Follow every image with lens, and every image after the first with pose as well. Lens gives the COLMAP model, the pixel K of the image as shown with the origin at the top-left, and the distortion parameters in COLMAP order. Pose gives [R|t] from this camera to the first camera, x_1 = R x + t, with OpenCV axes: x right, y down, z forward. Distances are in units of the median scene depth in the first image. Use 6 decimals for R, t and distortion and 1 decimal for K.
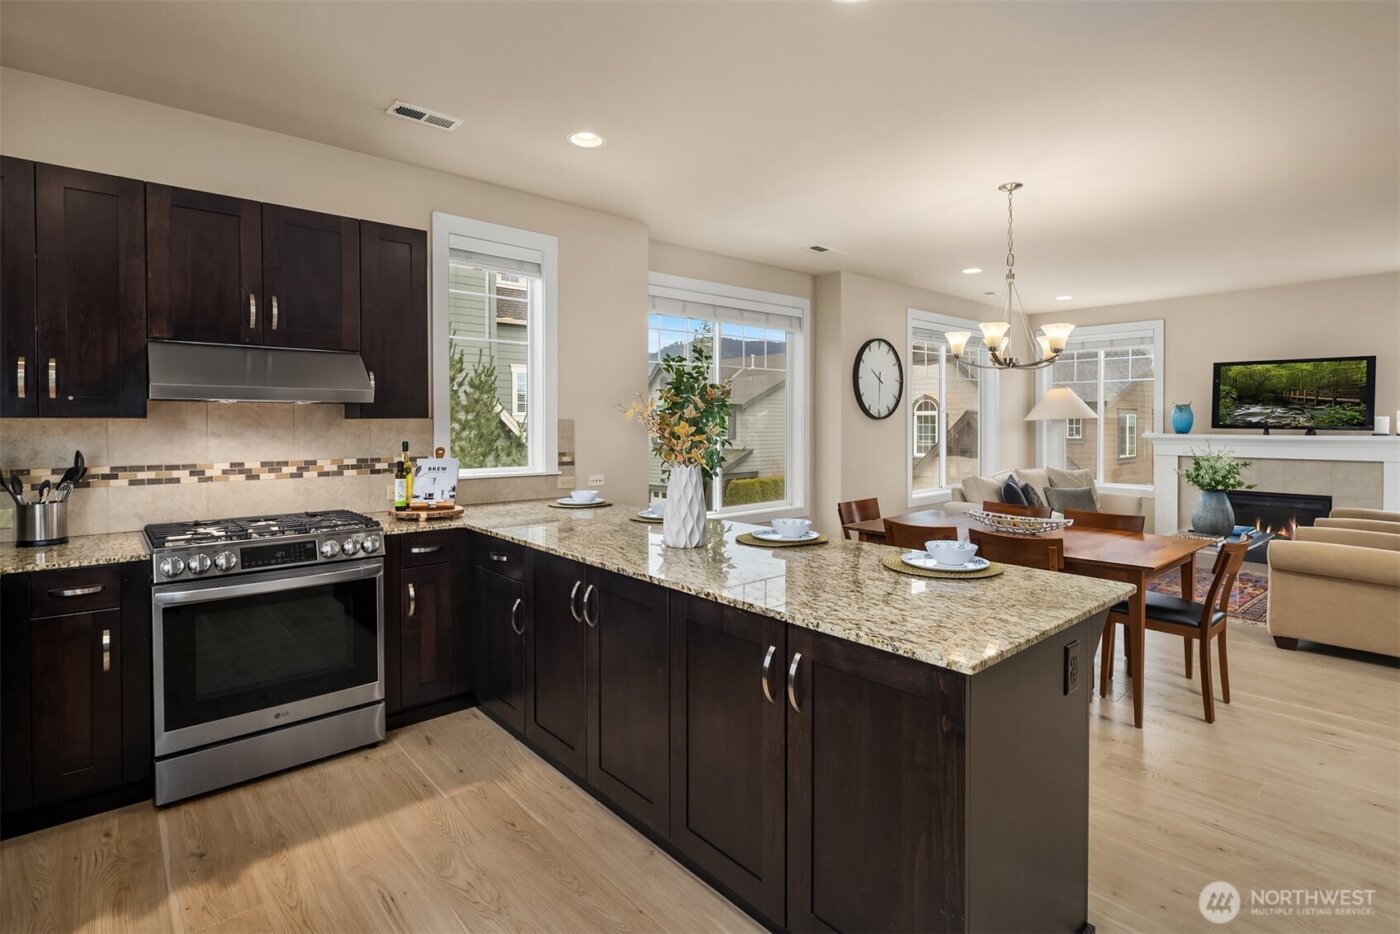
lens RADIAL K [[683.9, 0, 698.9], [0, 683.9, 429.0], [0, 0, 1]] dist [-0.001904, -0.001096]
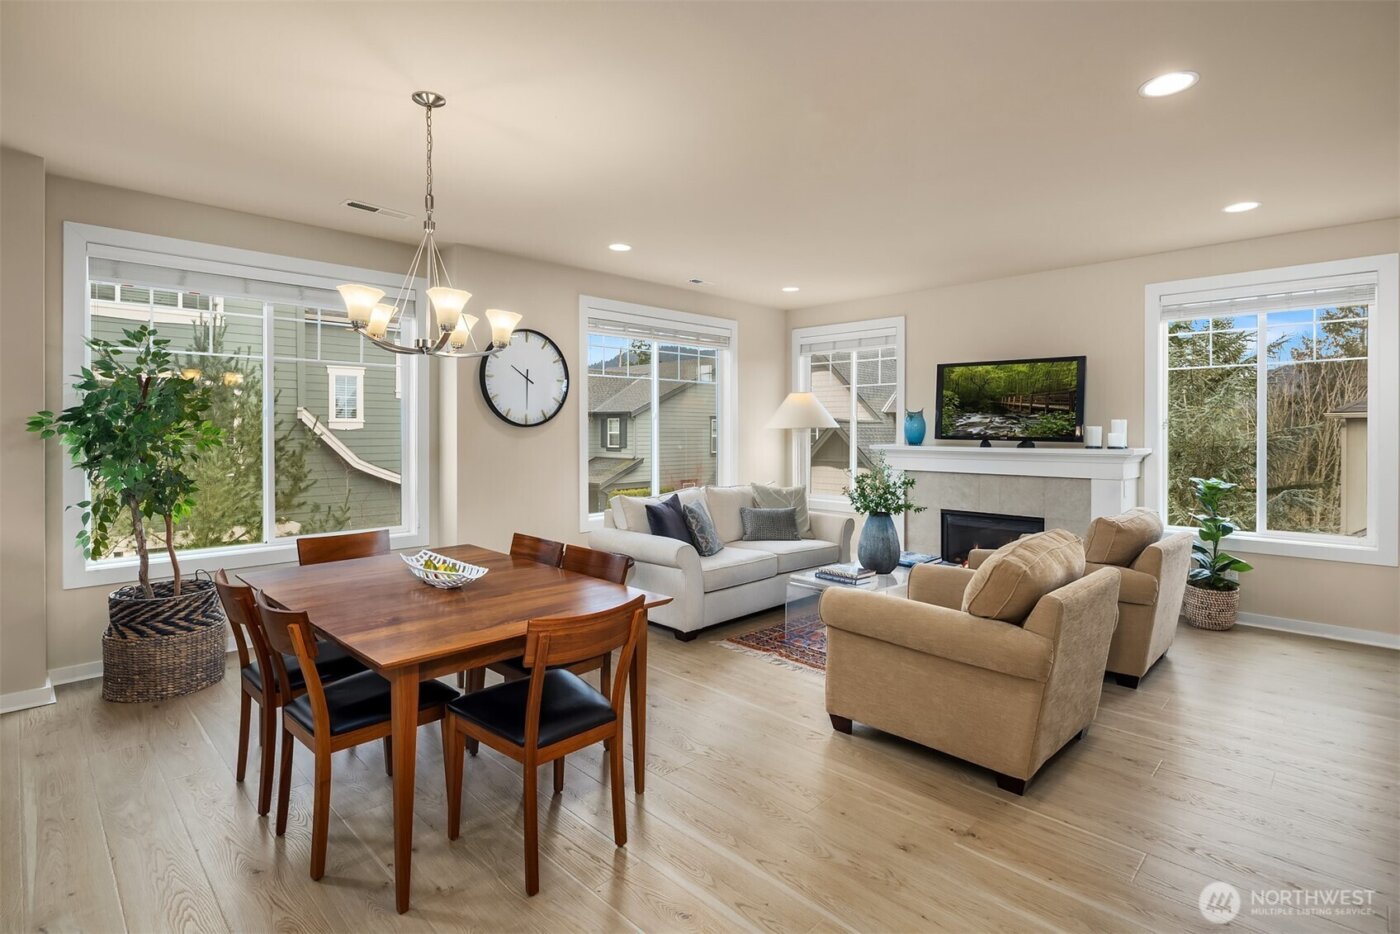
lens RADIAL K [[683.9, 0, 709.0], [0, 683.9, 434.4], [0, 0, 1]] dist [-0.001904, -0.001096]
pose [[0.996895, 0.003399, 0.078663, 0.417812], [-0.003057, 0.999985, -0.004473, -0.002582], [-0.078677, 0.004219, 0.996891, 0.163827]]
